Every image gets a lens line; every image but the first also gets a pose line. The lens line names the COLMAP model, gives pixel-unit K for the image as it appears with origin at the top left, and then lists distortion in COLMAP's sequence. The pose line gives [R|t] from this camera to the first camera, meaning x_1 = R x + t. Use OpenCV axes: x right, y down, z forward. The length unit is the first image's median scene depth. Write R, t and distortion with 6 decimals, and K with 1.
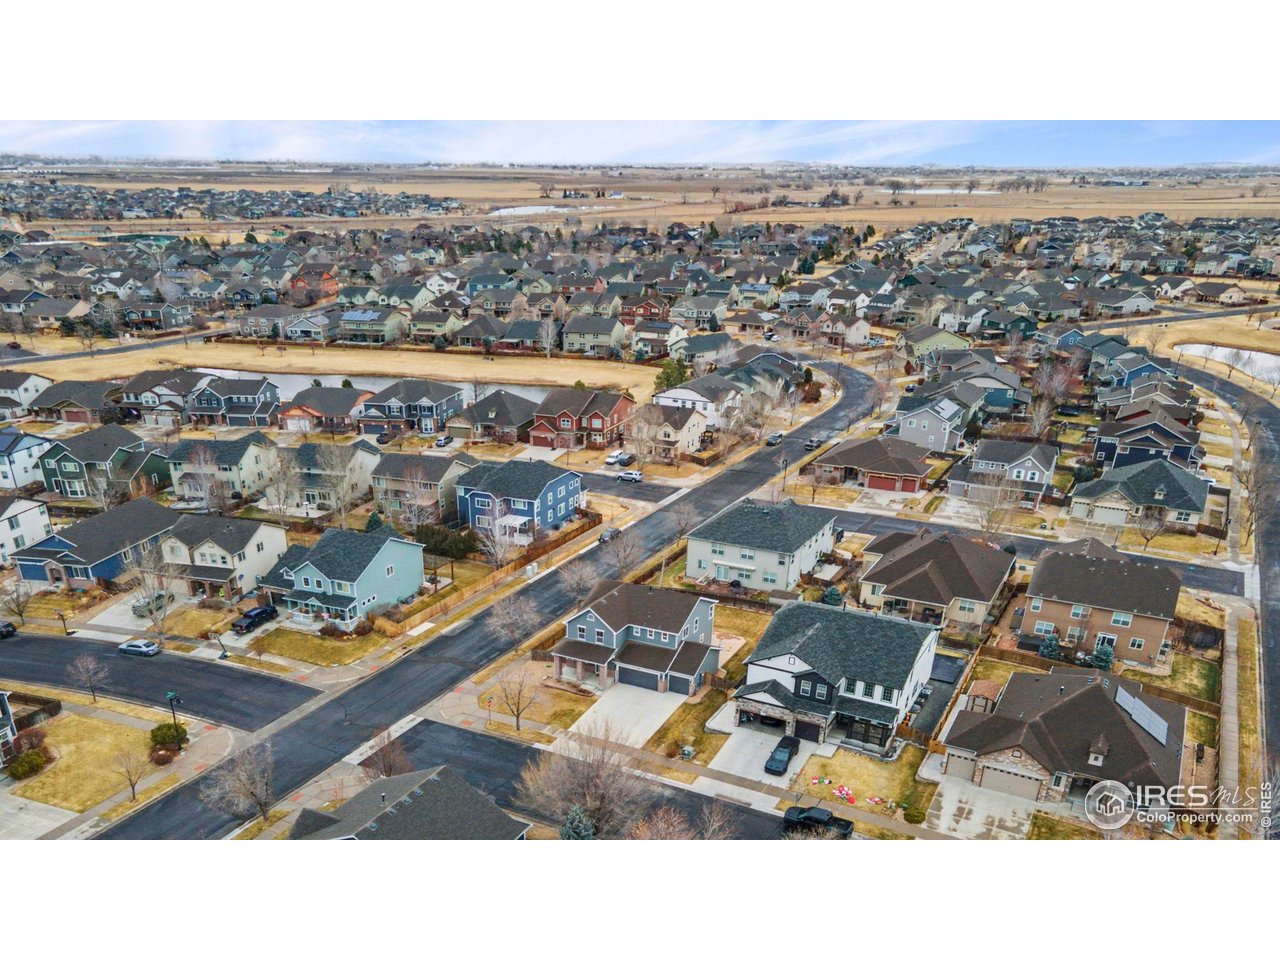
lens RADIAL K [[630.1, 0, 638.9], [0, 630.1, 474.7], [0, 0, 1]] dist [0.005343, 0.000249]
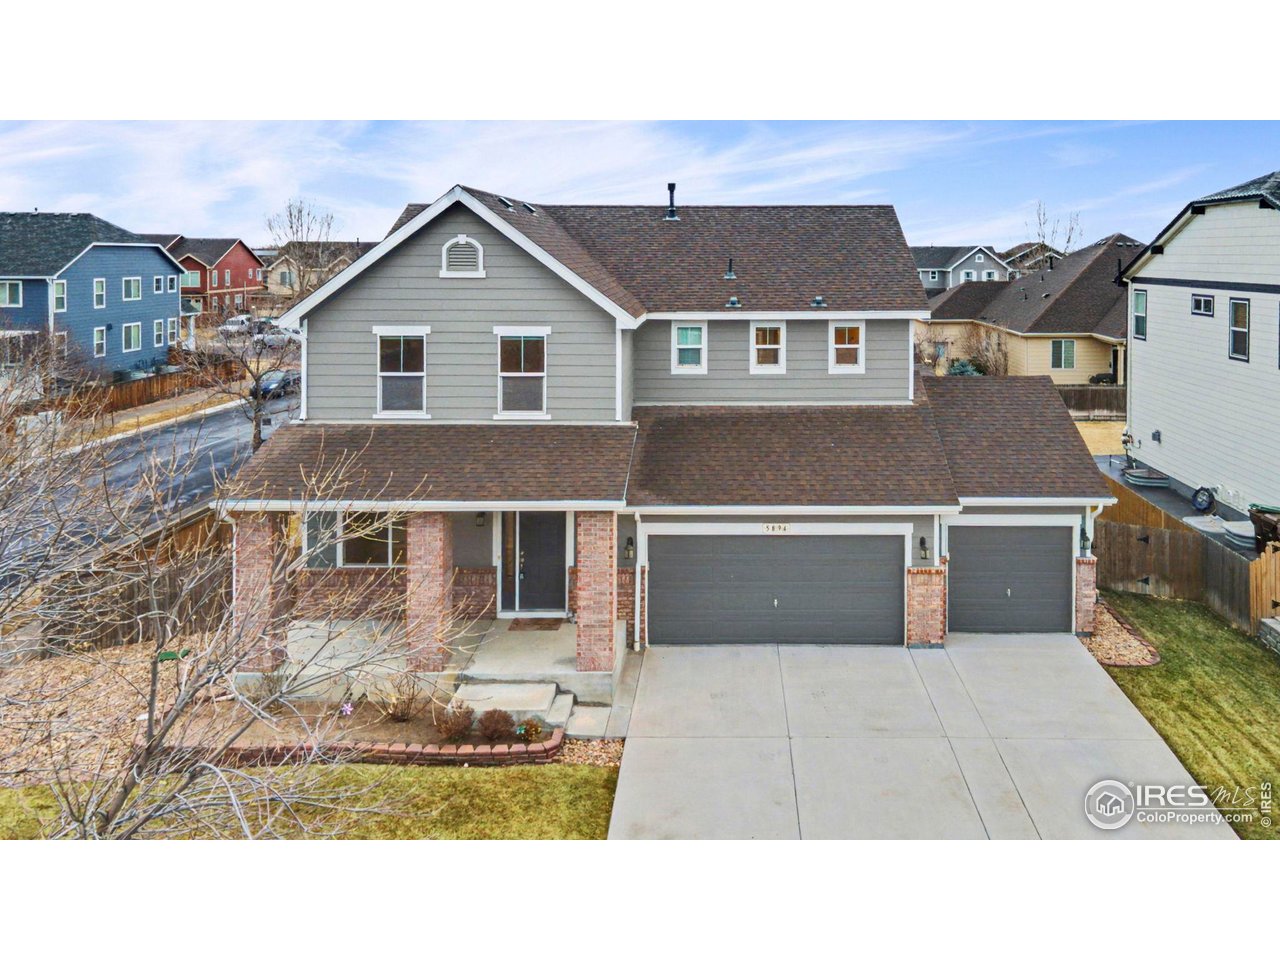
lens RADIAL K [[610.6, 0, 640.0], [0, 610.6, 480.0], [0, 0, 1]] dist [-0.015715, -0.000101]
pose [[0.820615, -0.023509, 0.570997, -0.082174], [0.012137, 0.999645, 0.023714, 0.162158], [-0.571352, -0.012530, 0.820610, 0.498153]]
